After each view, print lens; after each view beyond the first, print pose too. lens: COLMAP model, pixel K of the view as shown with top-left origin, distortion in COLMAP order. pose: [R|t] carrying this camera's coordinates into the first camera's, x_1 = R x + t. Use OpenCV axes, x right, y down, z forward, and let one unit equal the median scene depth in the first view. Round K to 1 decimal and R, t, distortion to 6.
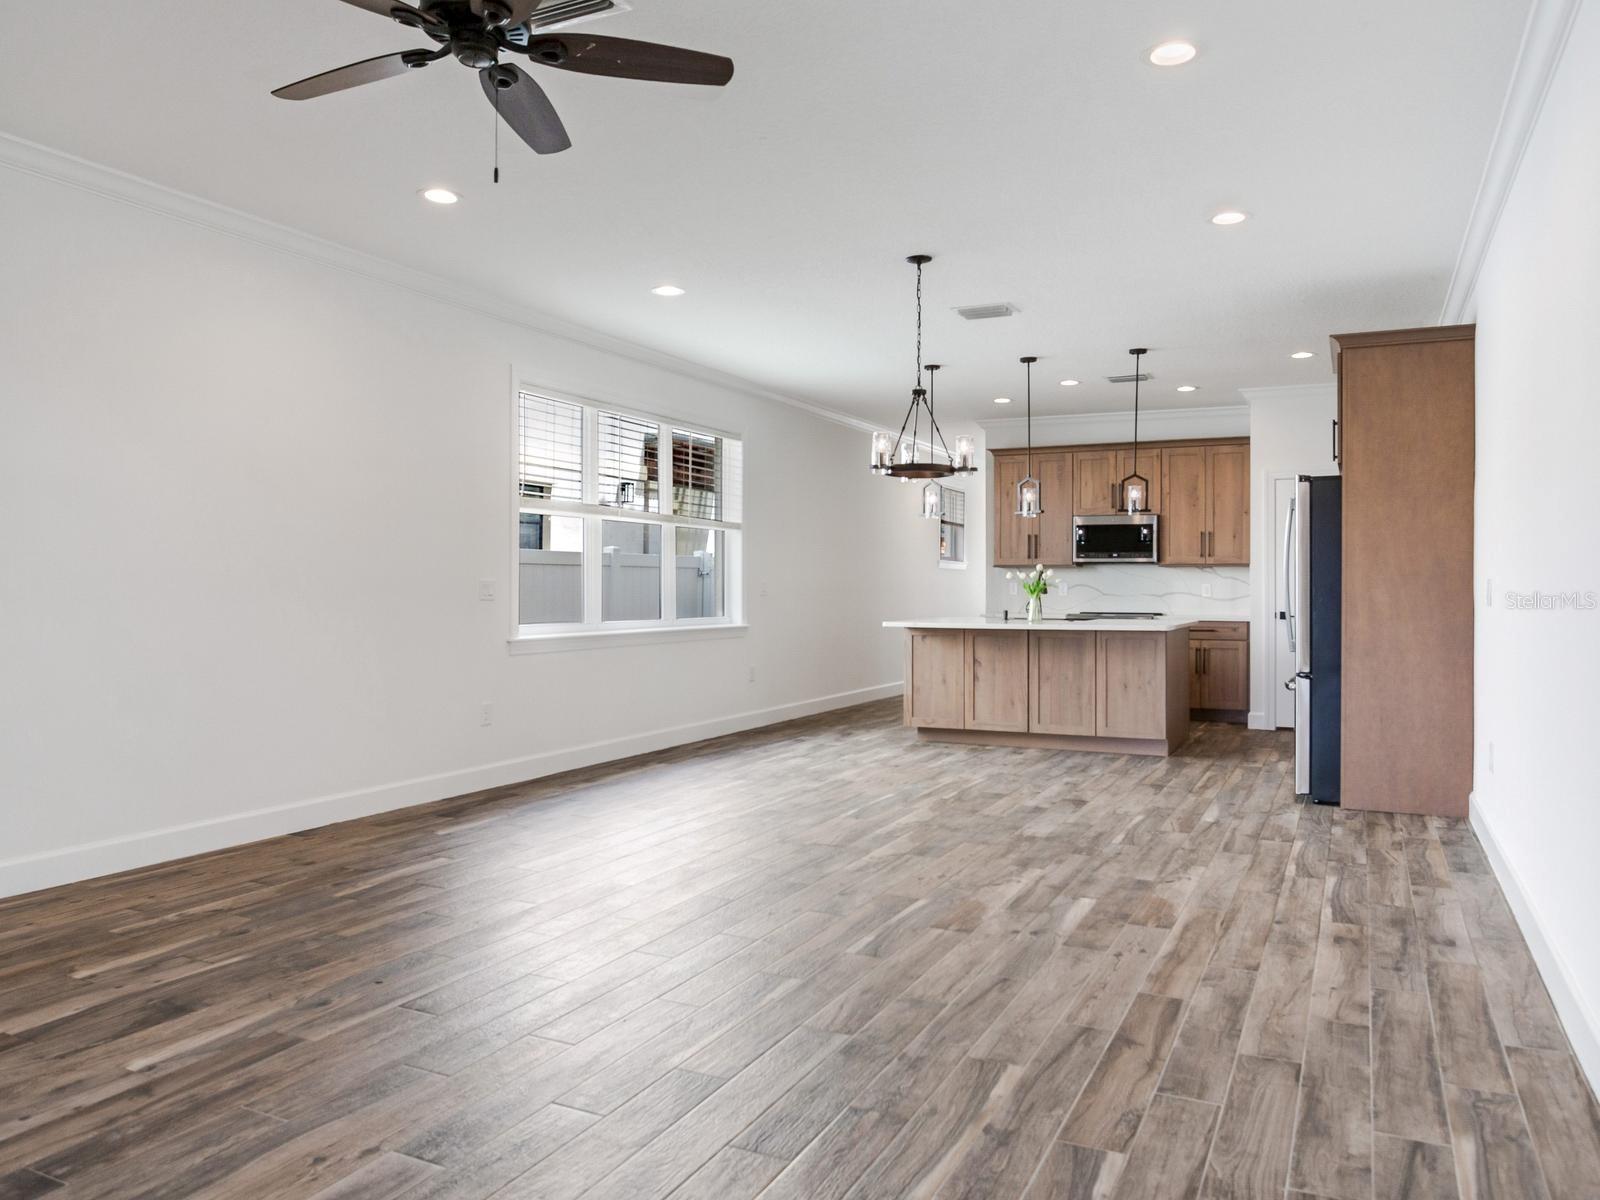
lens RADIAL K [[1077.6, 0, 801.1], [0, 1077.6, 541.6], [0, 0, 1]] dist [-0.028406, 0.001655]
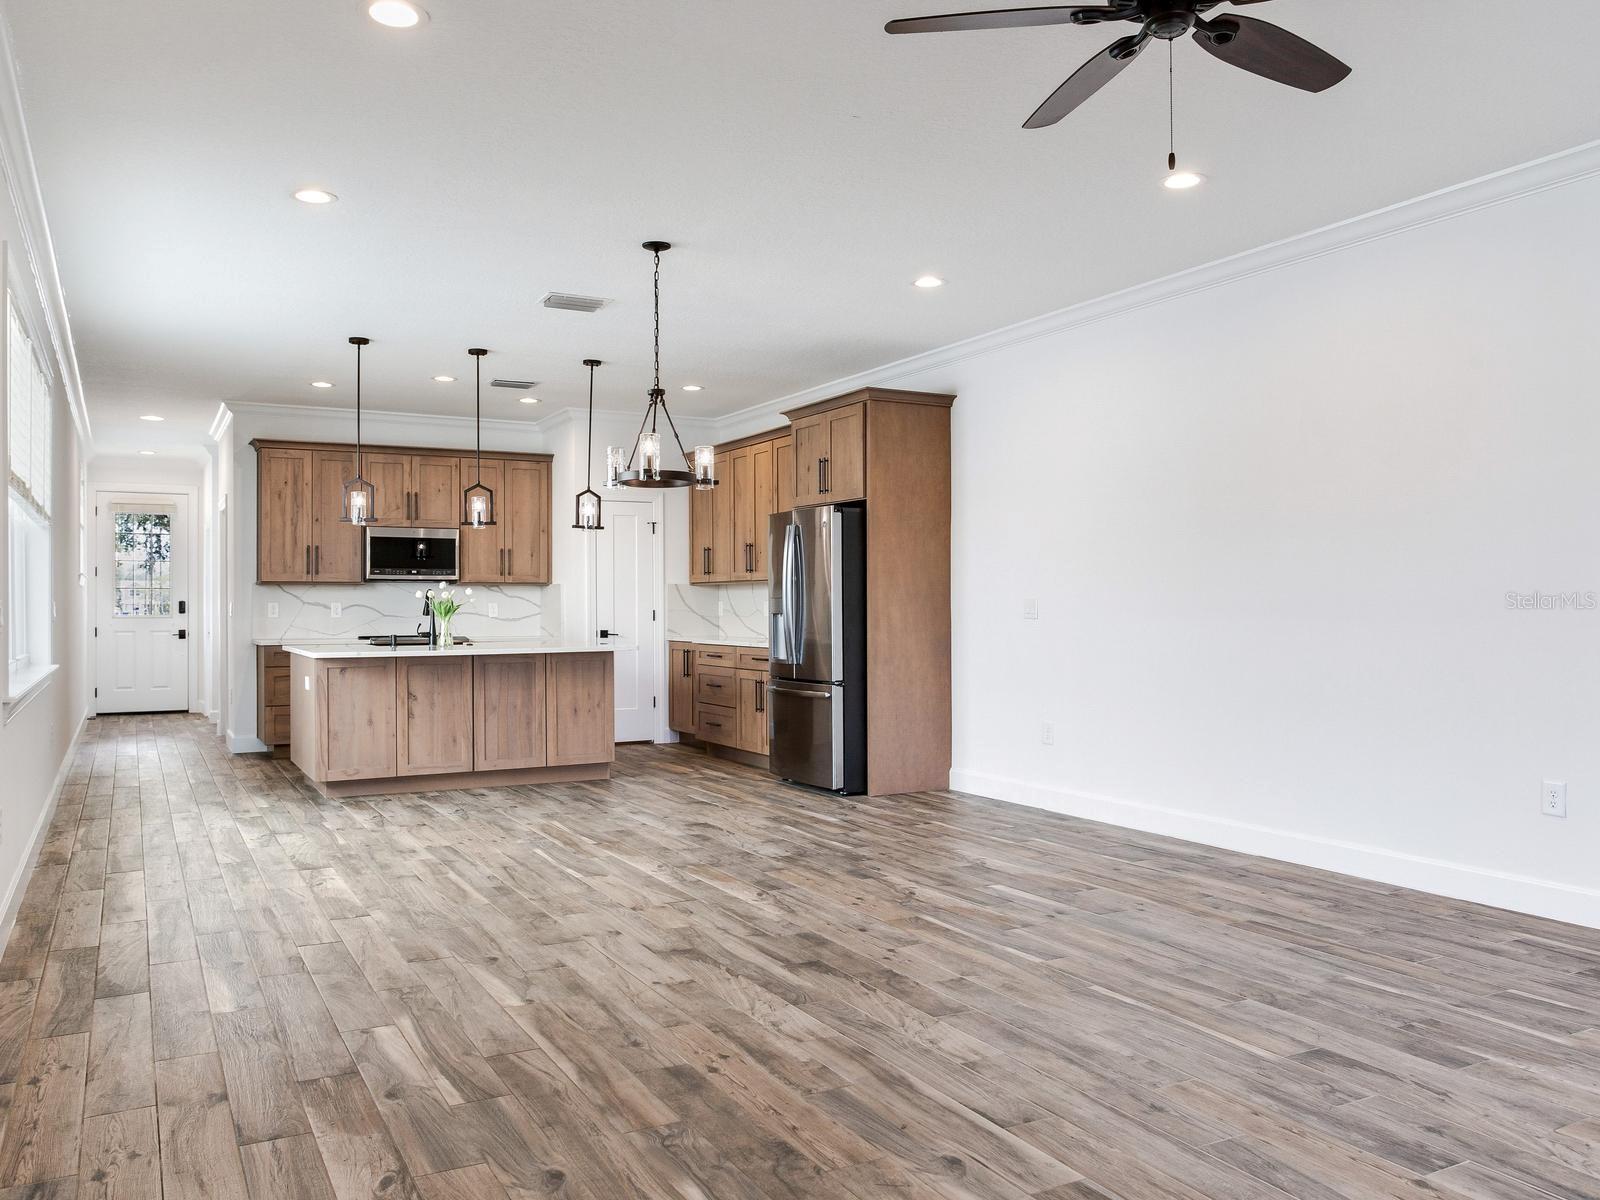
lens RADIAL K [[1173.0, 0, 800.0], [0, 1173.0, 600.0], [0, 0, 1]] dist [-0.024881, 0.005191]
pose [[0.628645, -0.004479, 0.777680, -0.387714], [-0.024848, 0.999357, 0.025842, 0.004037], [-0.777295, -0.035569, 0.628129, 0.190871]]
